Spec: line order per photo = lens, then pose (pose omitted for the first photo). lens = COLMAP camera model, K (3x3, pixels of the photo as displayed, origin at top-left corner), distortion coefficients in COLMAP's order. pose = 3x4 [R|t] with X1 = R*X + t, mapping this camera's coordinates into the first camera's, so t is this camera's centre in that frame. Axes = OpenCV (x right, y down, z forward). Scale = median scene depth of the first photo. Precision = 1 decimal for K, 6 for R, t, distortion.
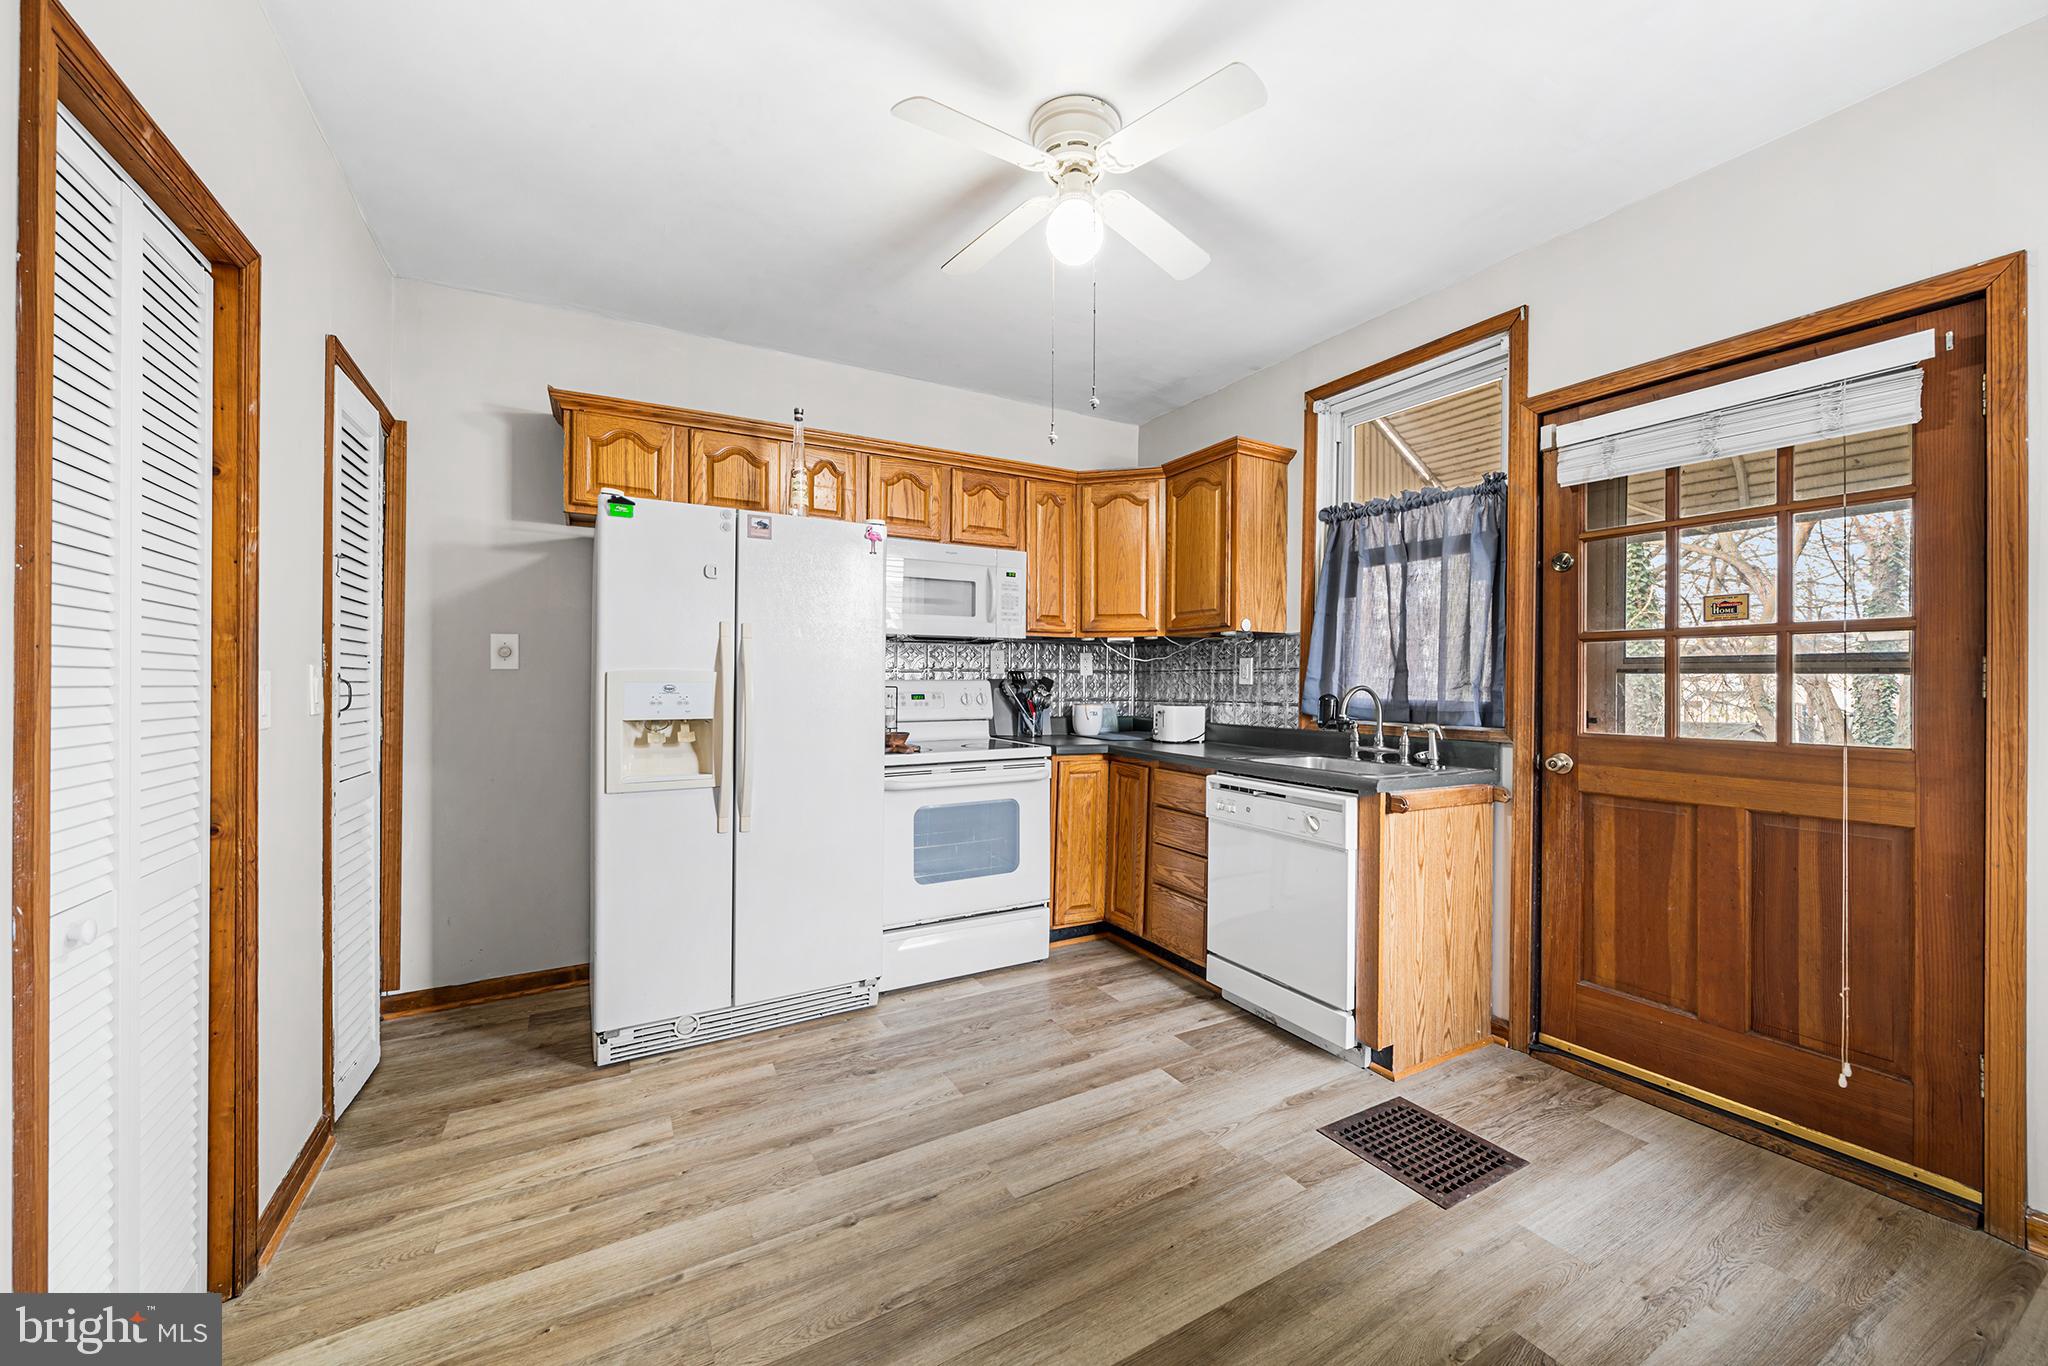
lens RADIAL K [[776.4, 0, 1006.3], [0, 776.4, 694.8], [0, 0, 1]] dist [-0.000834, -0.000127]
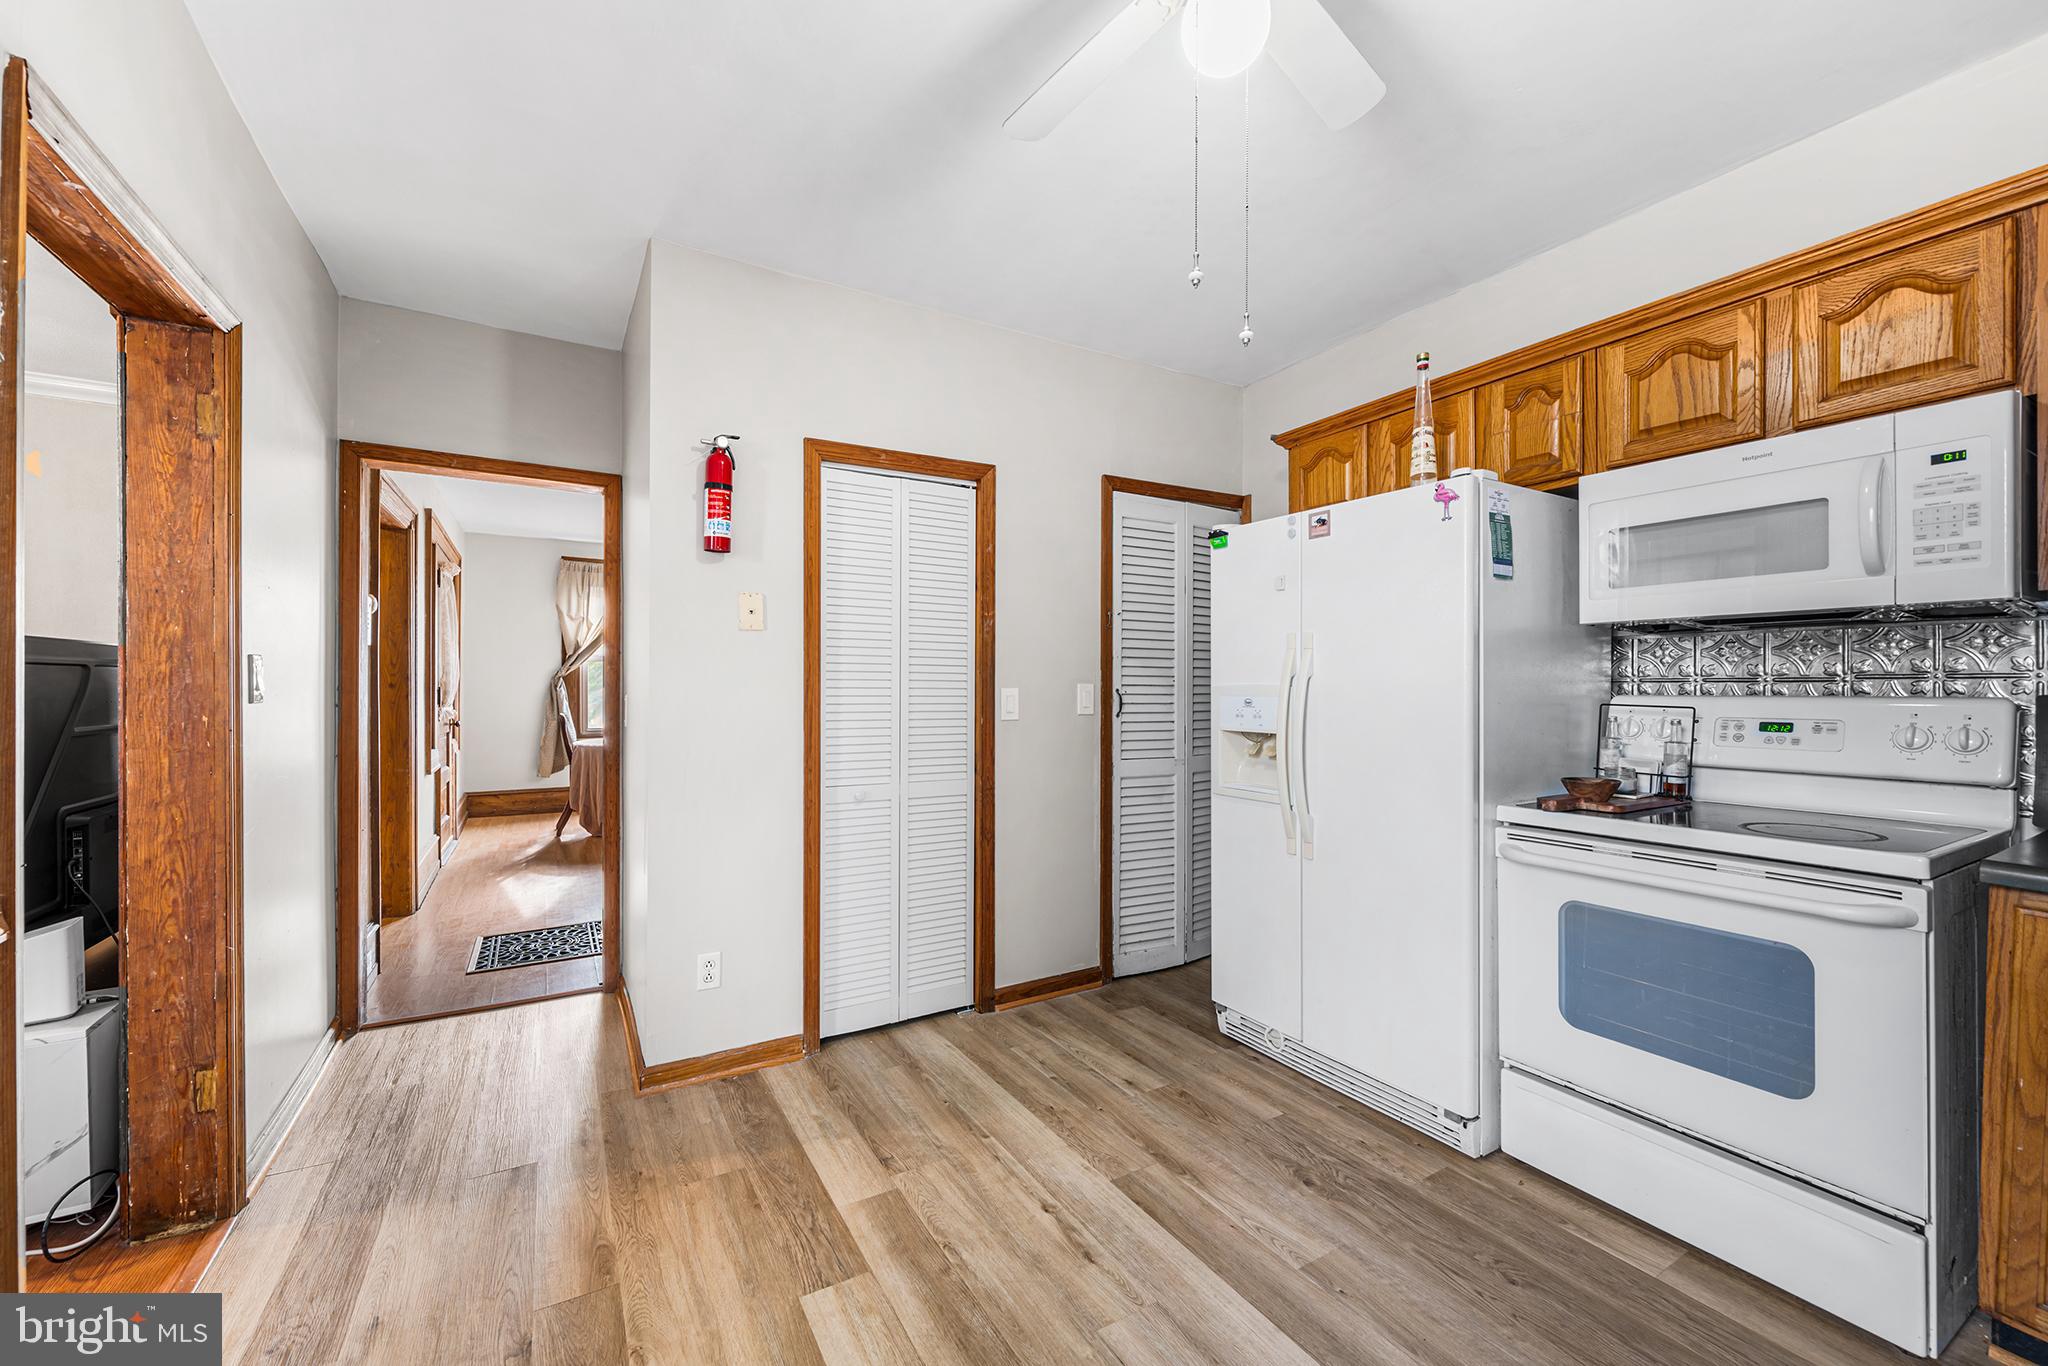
lens RADIAL K [[791.6, 0, 1019.9], [0, 791.6, 705.0], [0, 0, 1]] dist [-0.000134, -0.000037]
pose [[0.031335, 0.018691, -0.999334, 0.596080], [-0.020429, 0.999628, 0.018056, -0.016893], [0.999300, 0.019849, 0.031705, 0.631925]]
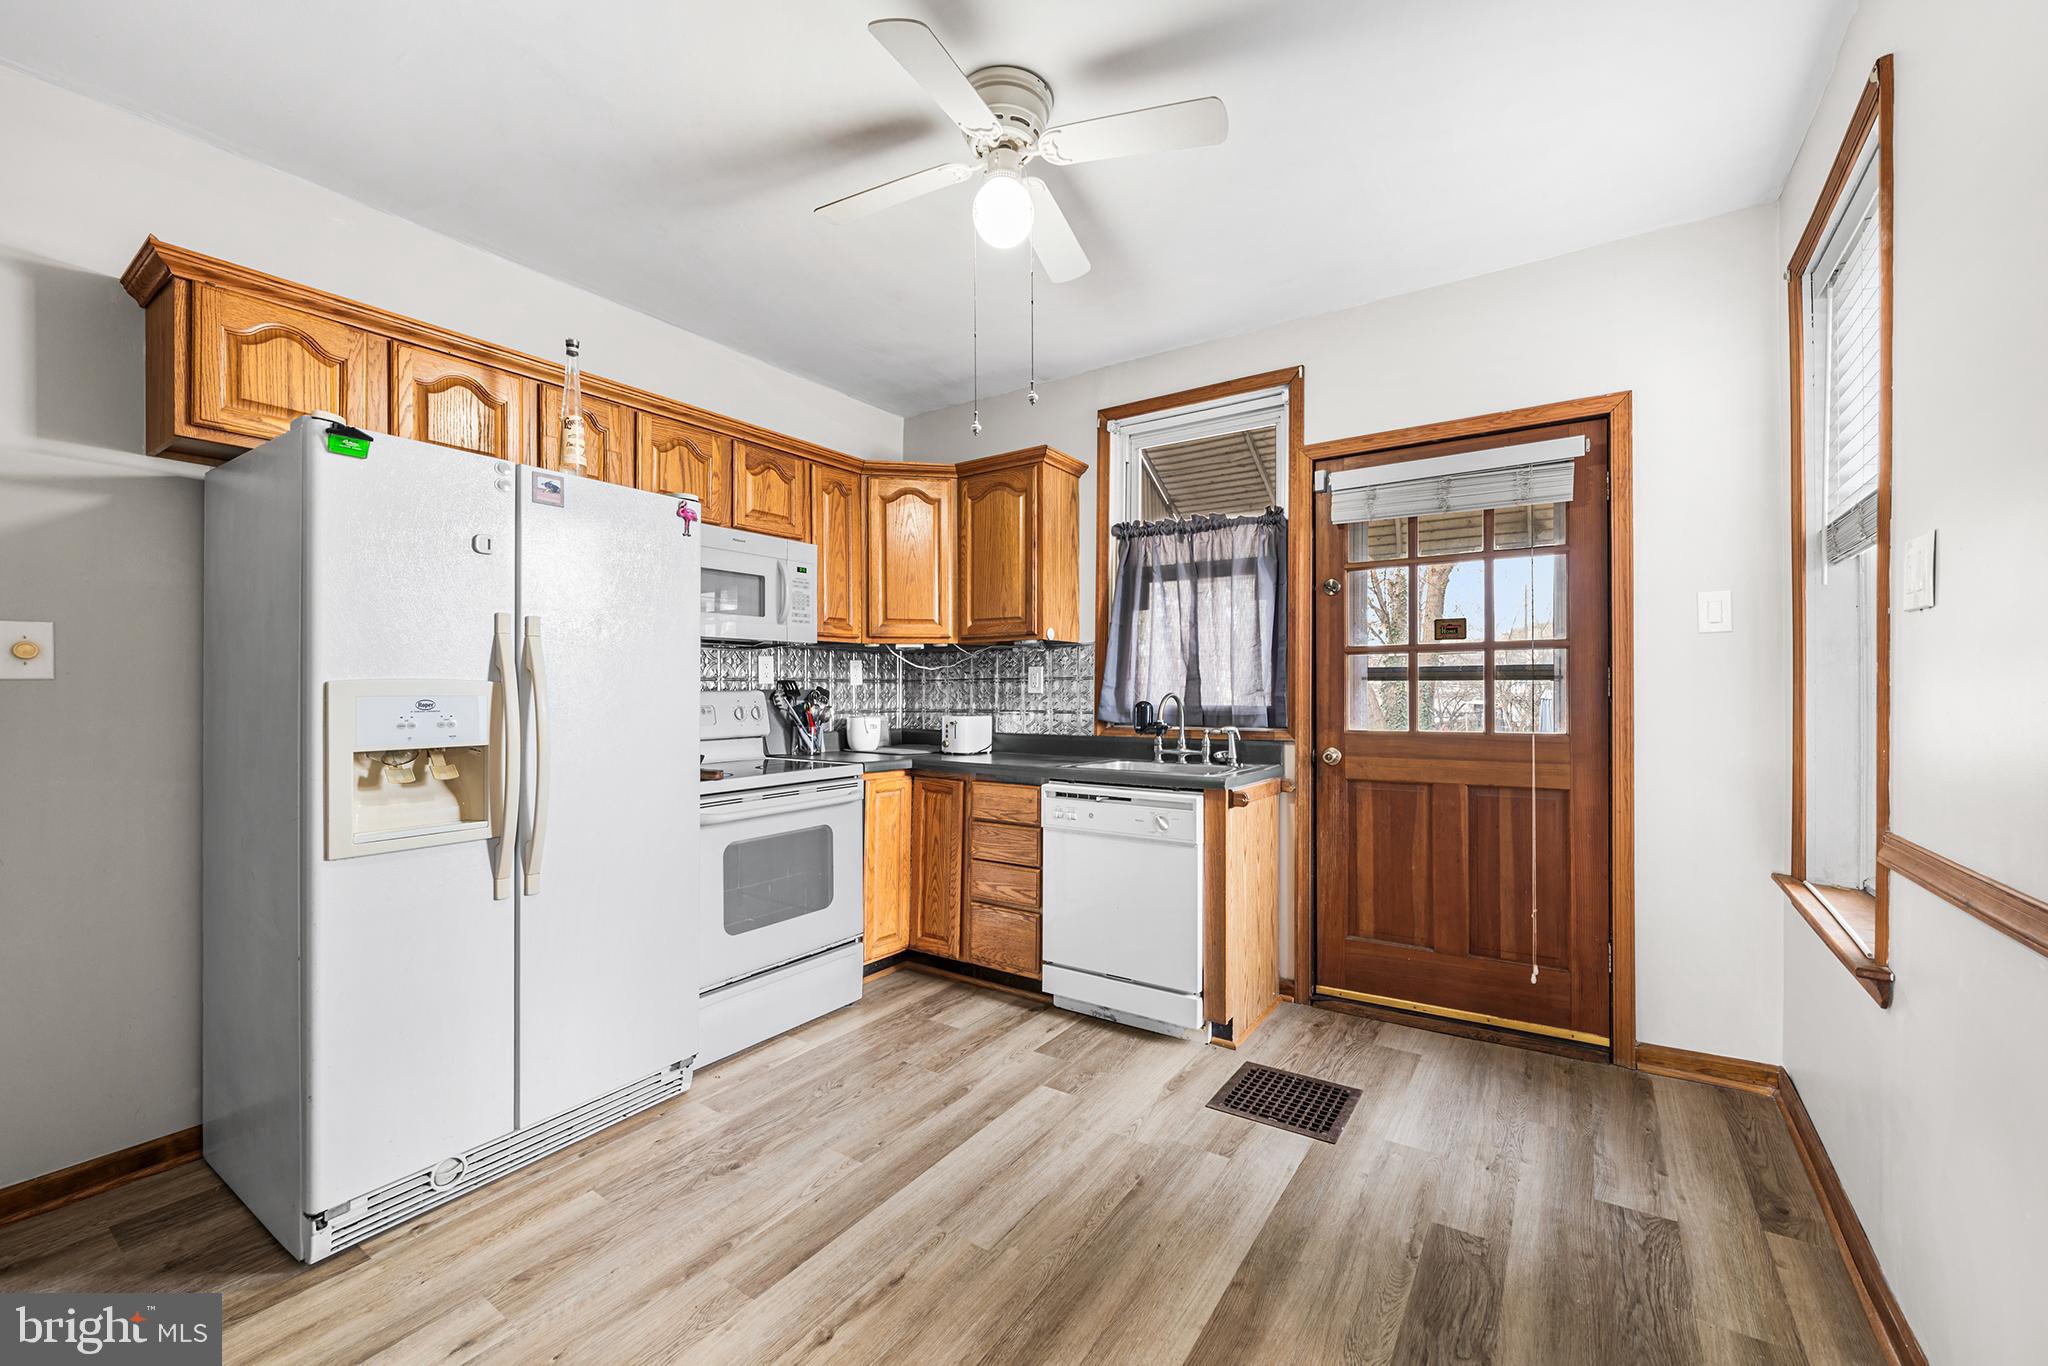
lens RADIAL K [[837.4, 0, 1007.8], [0, 837.4, 709.1], [0, 0, 1]] dist [-0.000380, -0.000216]
pose [[0.893668, -0.017900, 0.448371, -0.288982], [0.016615, 0.999839, 0.006799, -0.000808], [-0.448420, 0.001373, 0.893822, 0.070900]]
